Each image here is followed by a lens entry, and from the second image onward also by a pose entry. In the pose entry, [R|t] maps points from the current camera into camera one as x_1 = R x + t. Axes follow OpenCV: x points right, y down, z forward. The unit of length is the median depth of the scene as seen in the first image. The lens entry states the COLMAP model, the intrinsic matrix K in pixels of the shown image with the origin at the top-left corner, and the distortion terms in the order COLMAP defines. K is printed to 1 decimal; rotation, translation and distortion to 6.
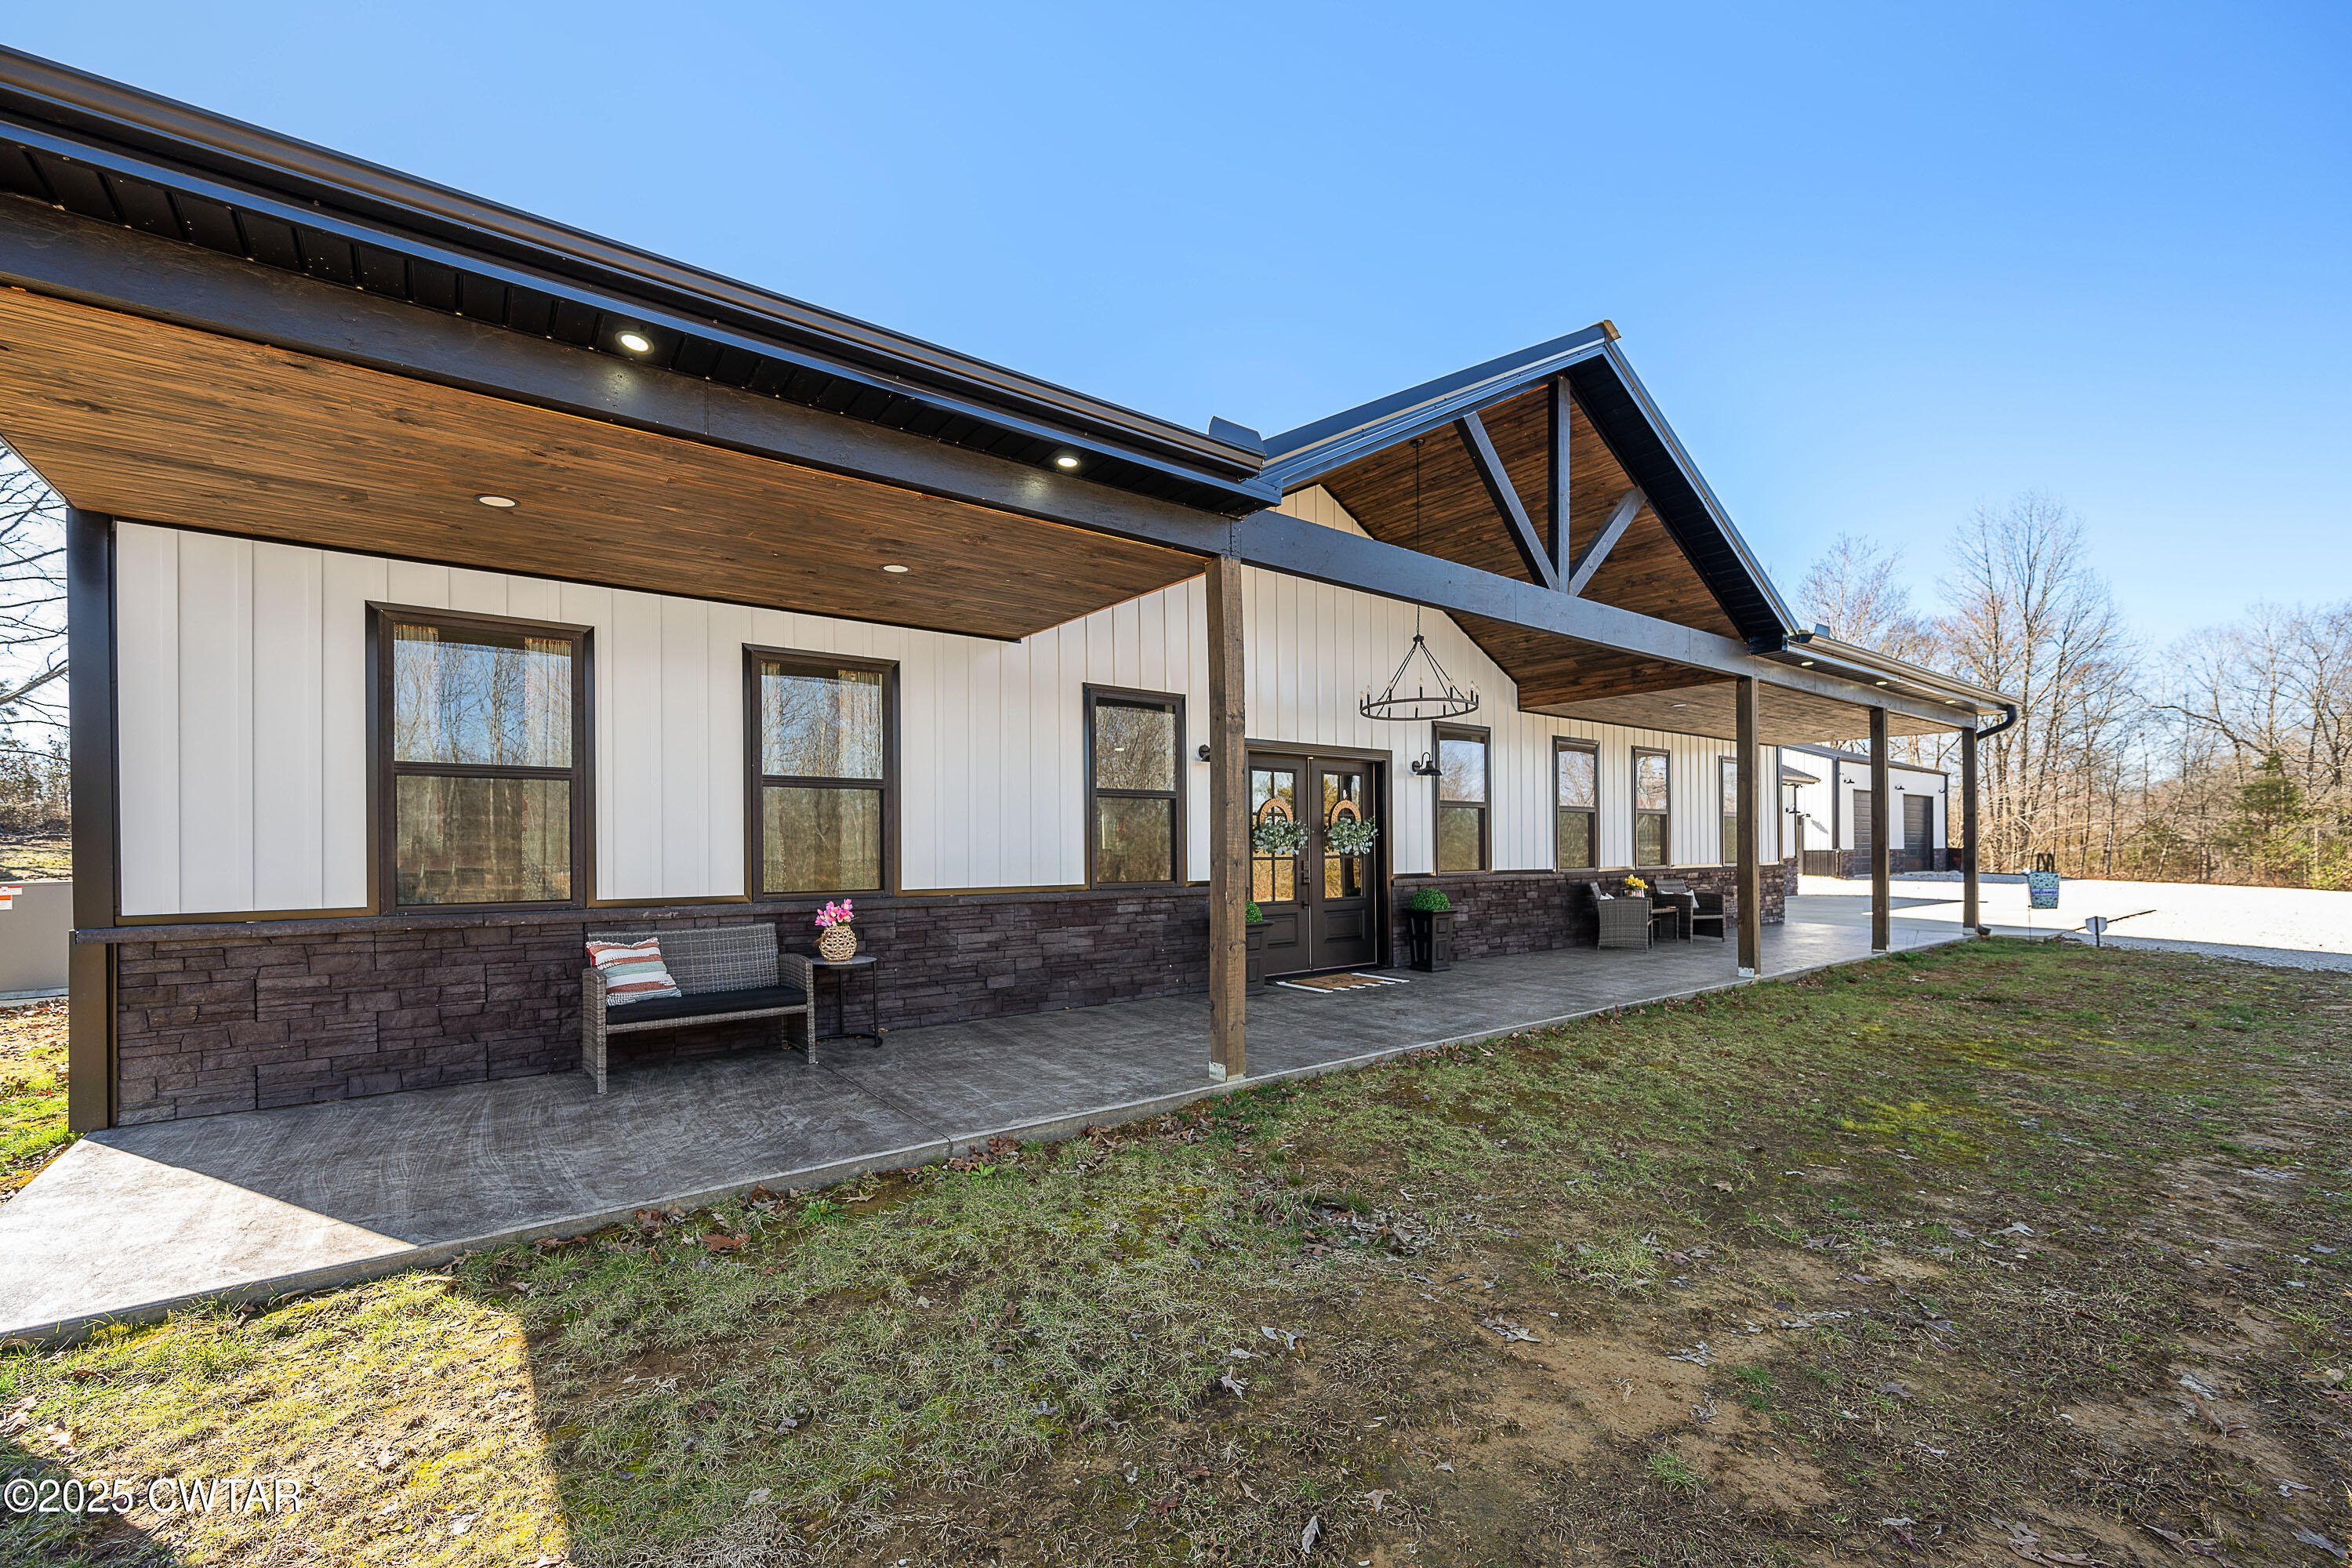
lens RADIAL K [[957.4, 0, 1181.3], [0, 957.4, 837.3], [0, 0, 1]] dist [0.000319, 0.000032]
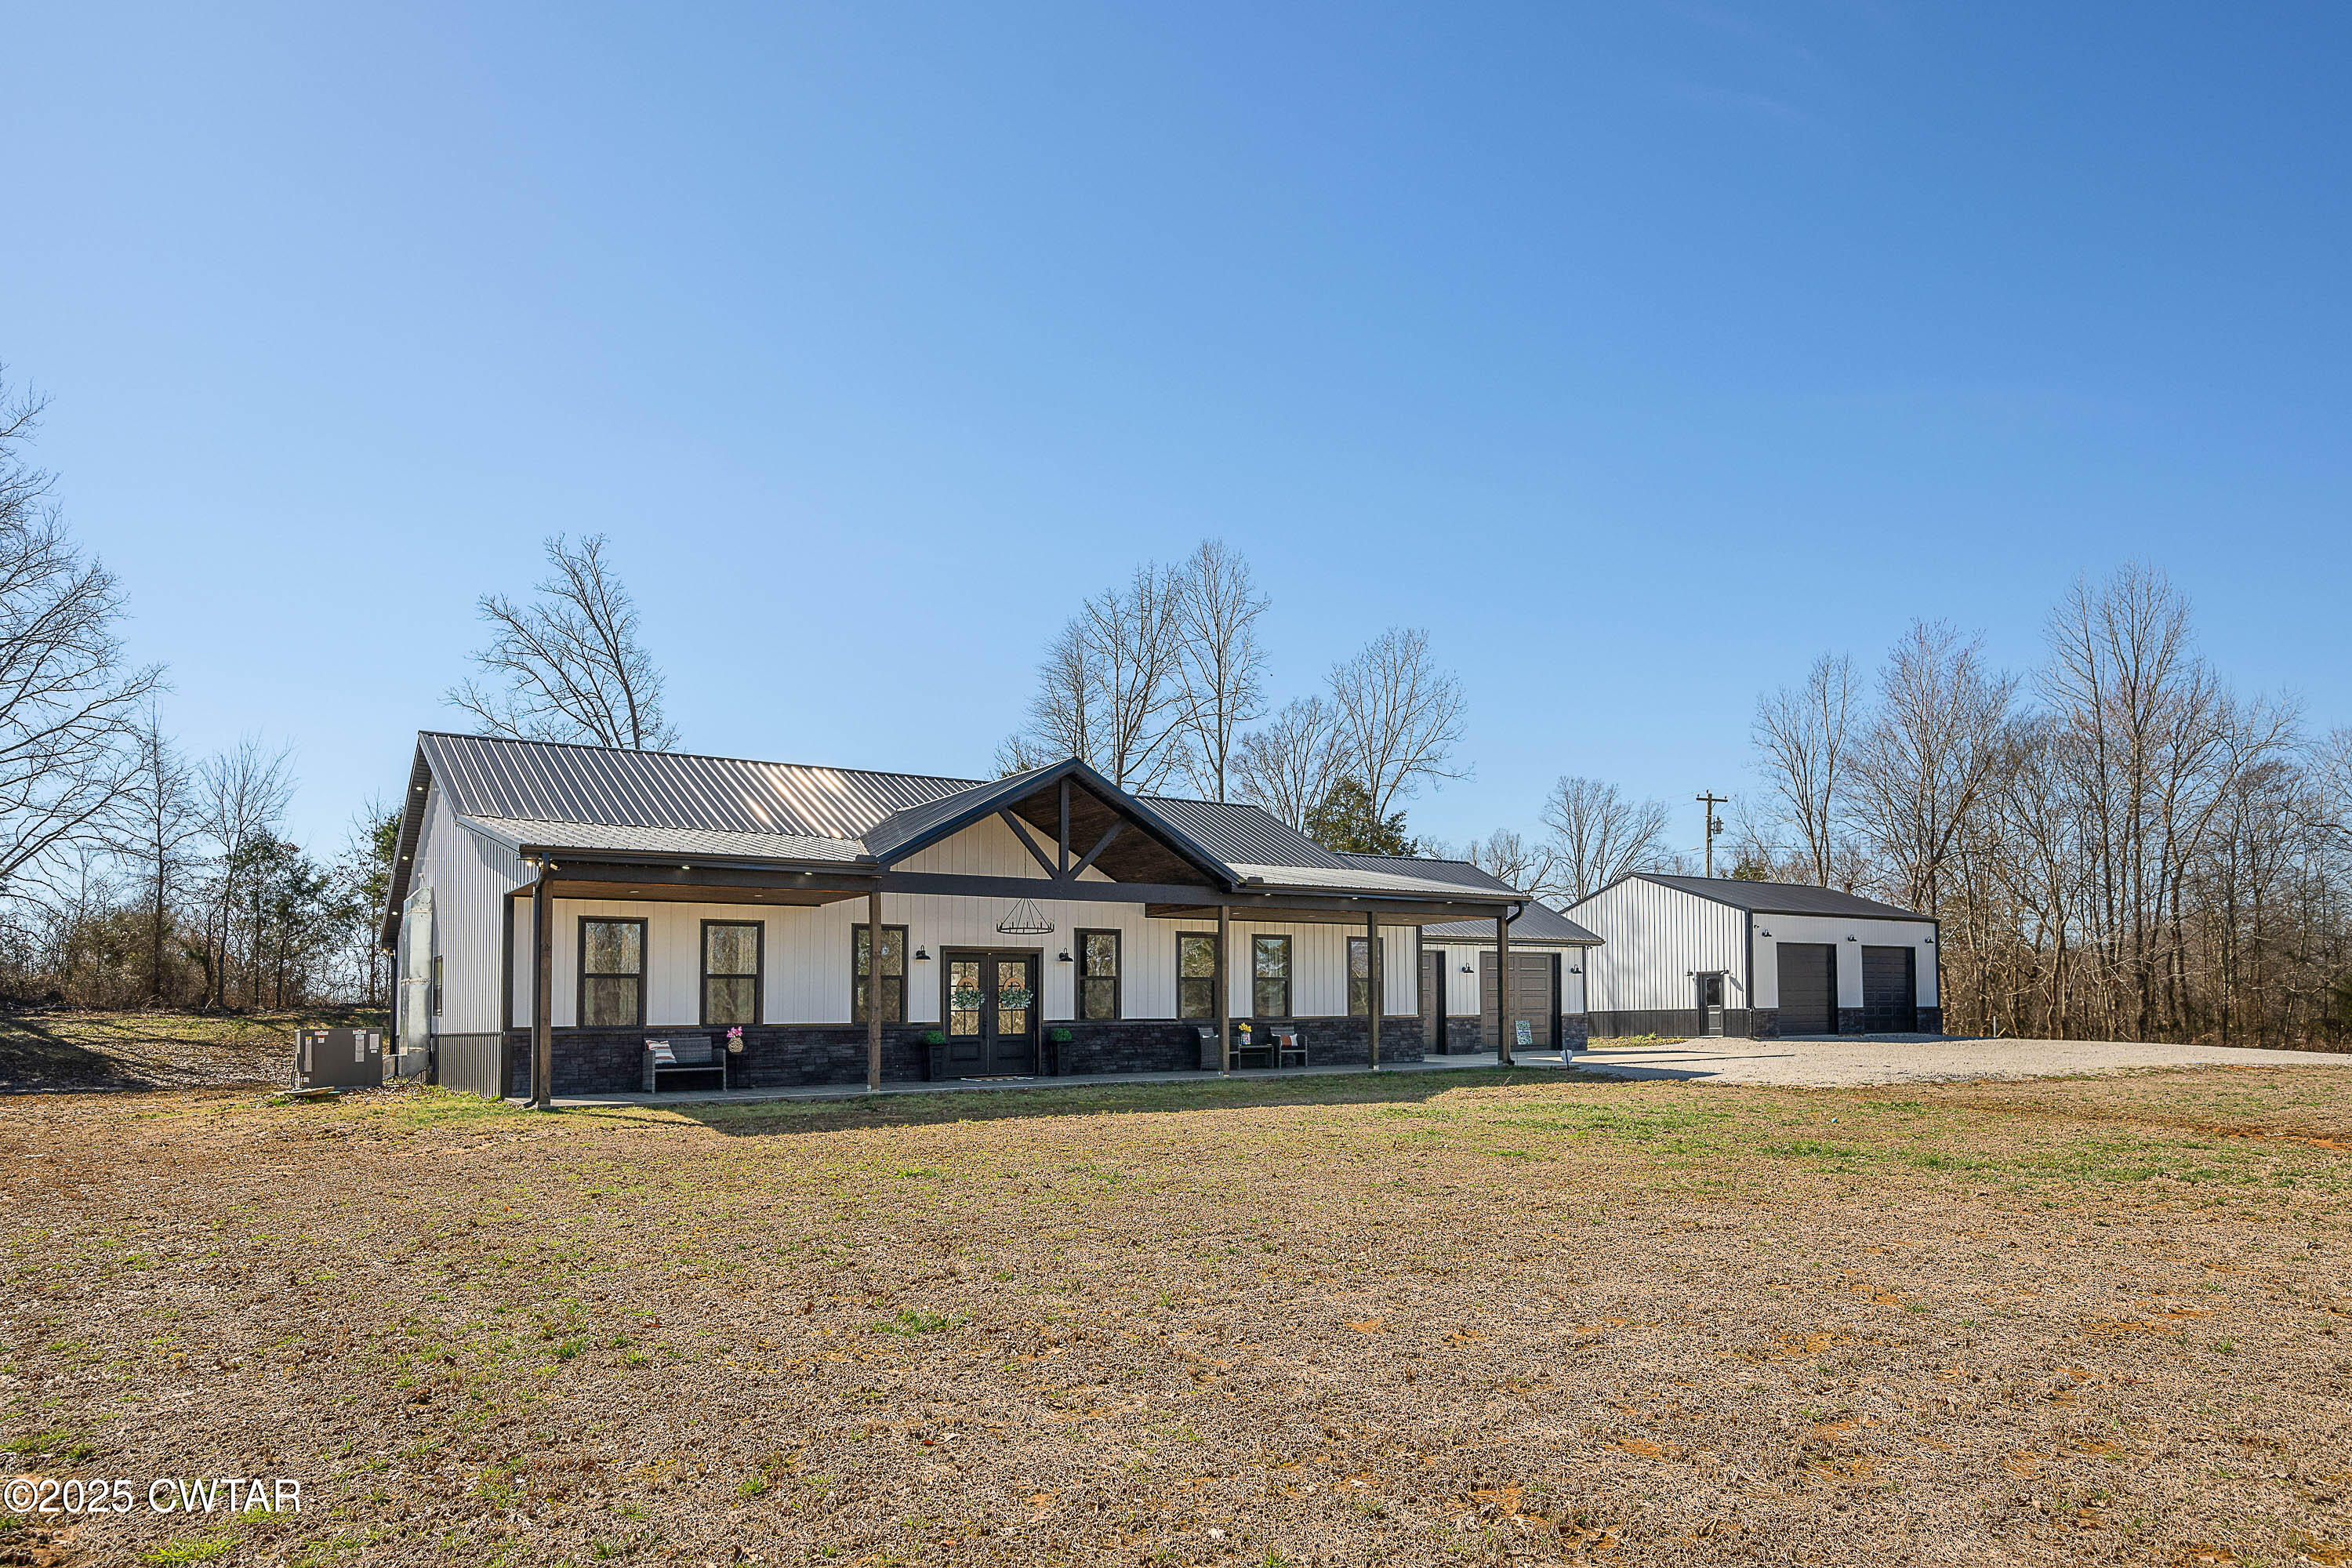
lens RADIAL K [[1523.7, 0, 1176.0], [0, 1523.7, 784.0], [0, 0, 1]] dist [0.001983, 0.000927]
pose [[0.999952, -0.008298, 0.005214, 0.679178], [0.008957, 0.989722, -0.142724, 0.017561], [-0.003976, 0.142764, 0.989749, -2.687039]]
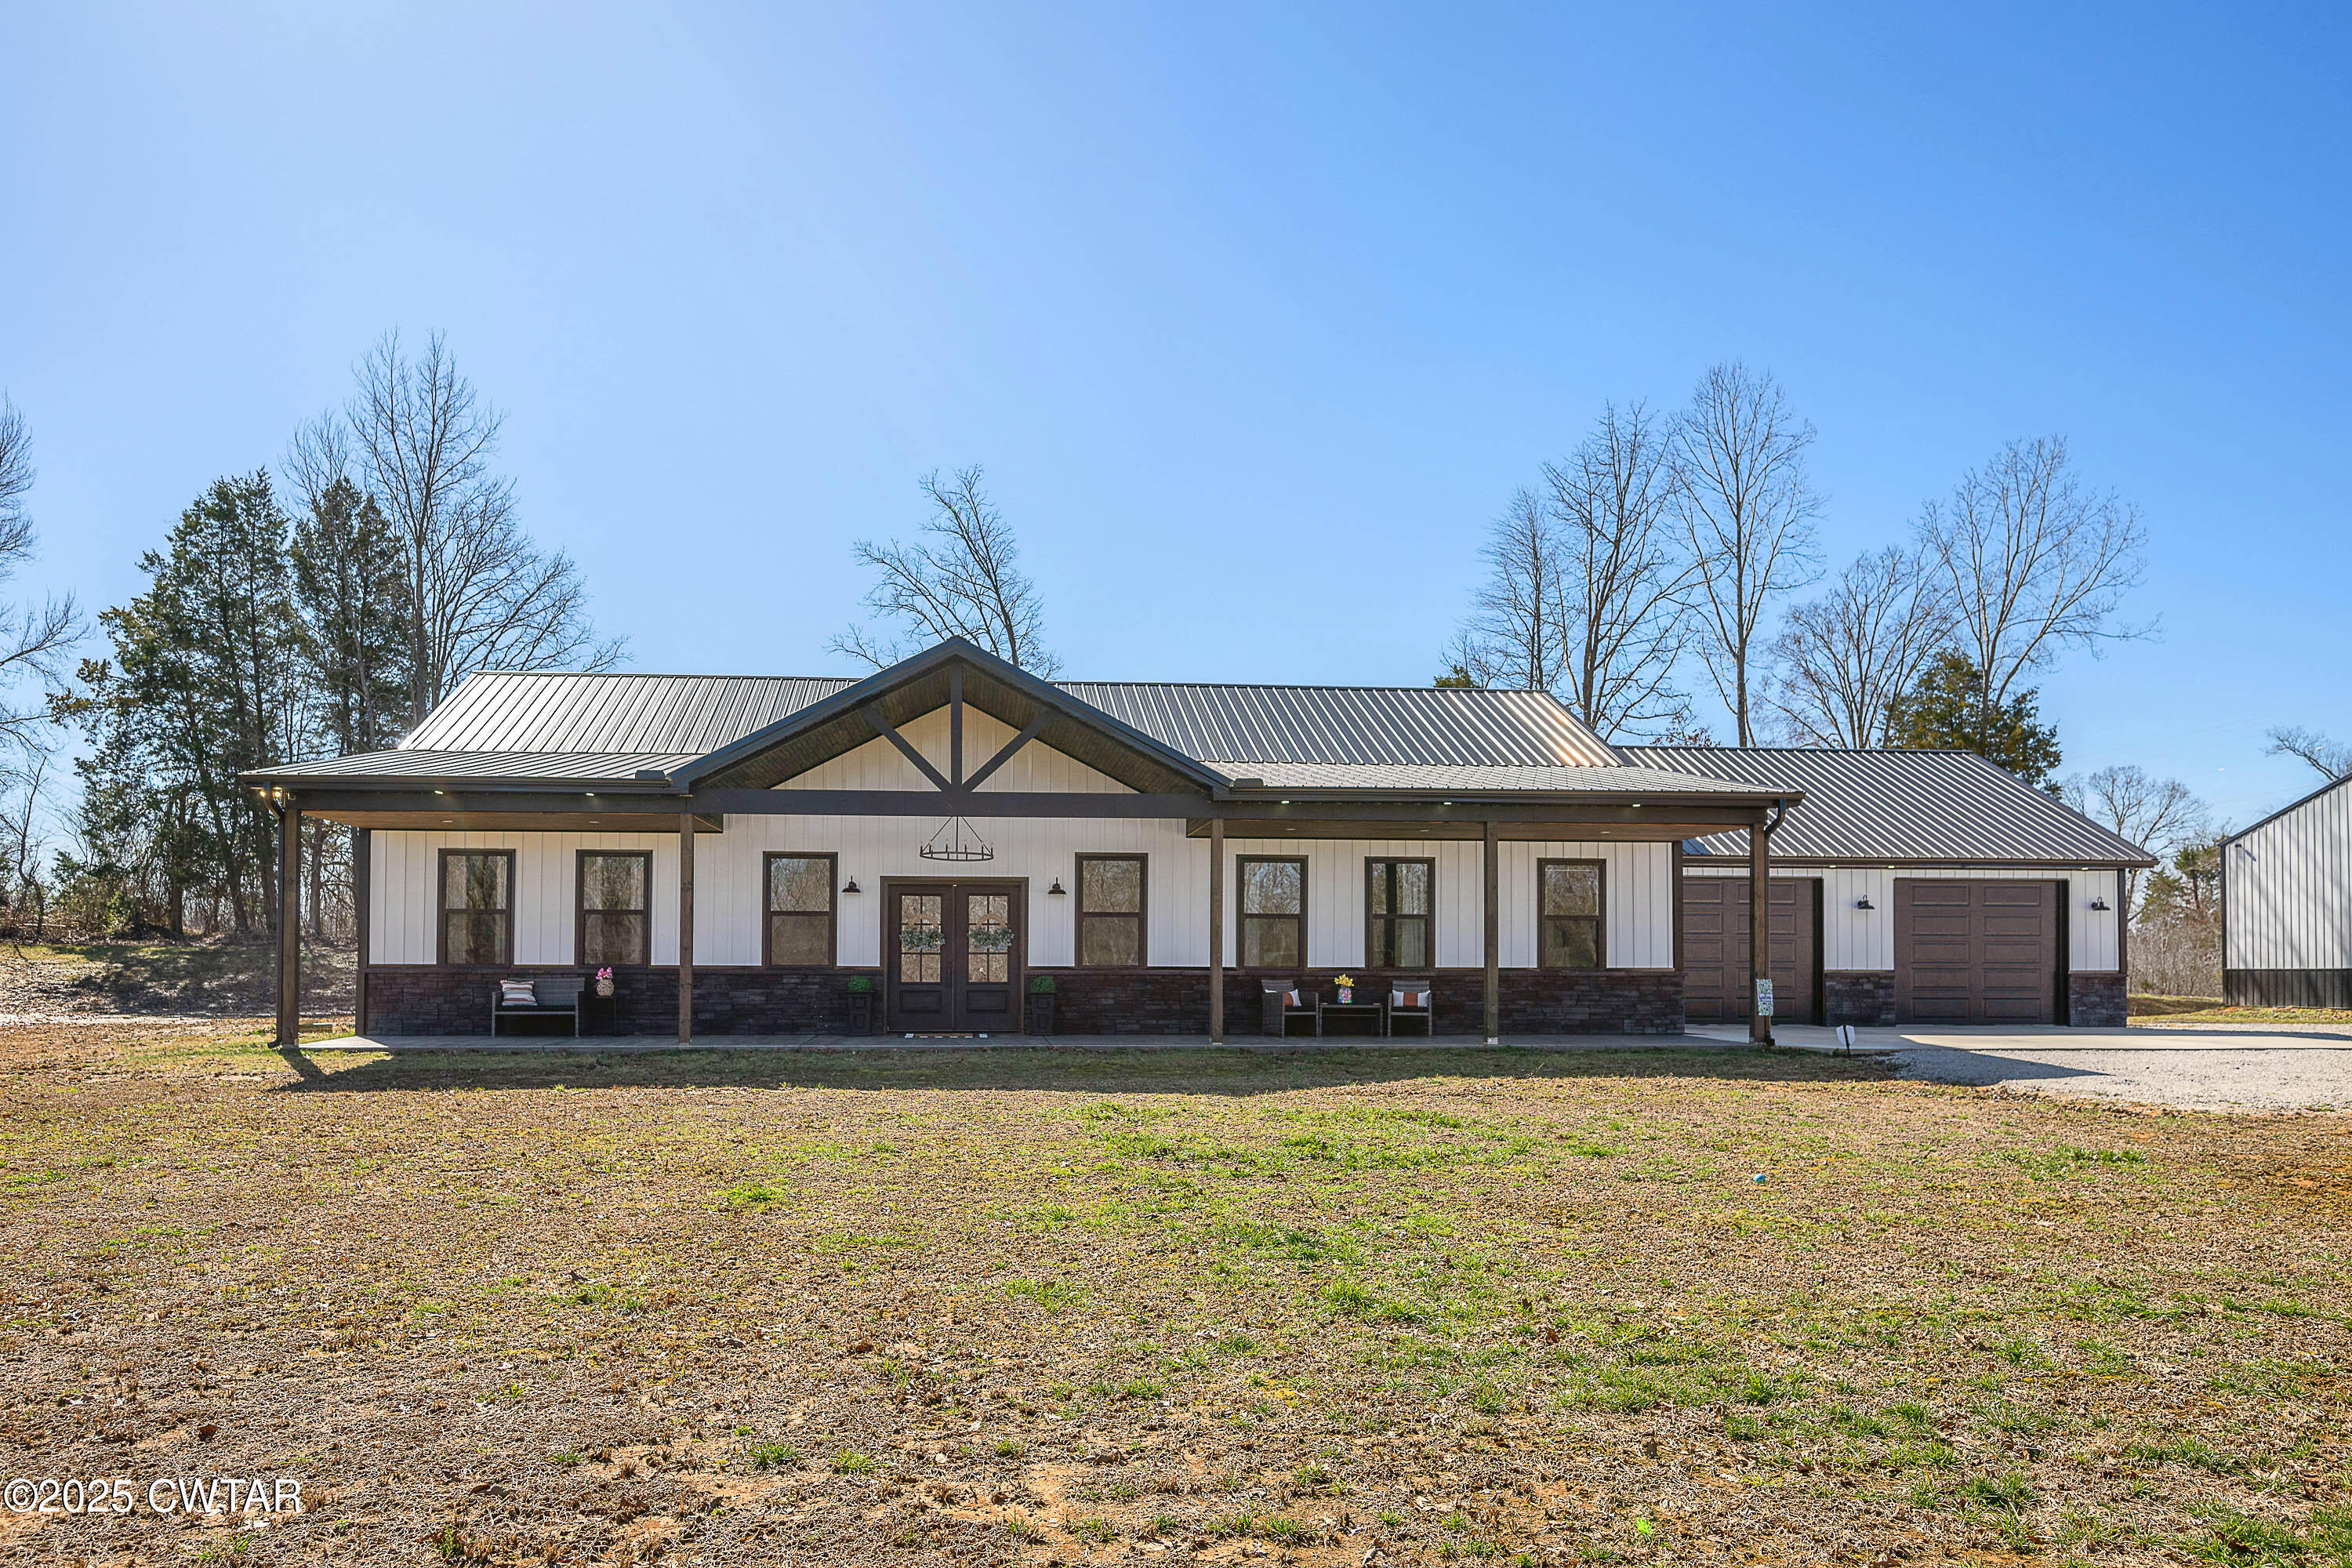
lens RADIAL K [[1561.9, 0, 1176.0], [0, 1561.9, 784.0], [0, 0, 1]] dist [-0.000237, -0.000014]
pose [[0.857586, -0.051068, -0.511799, 2.414037], [-0.002647, 0.994607, -0.103679, 0.014950], [0.514334, 0.090268, 0.852826, -1.295826]]
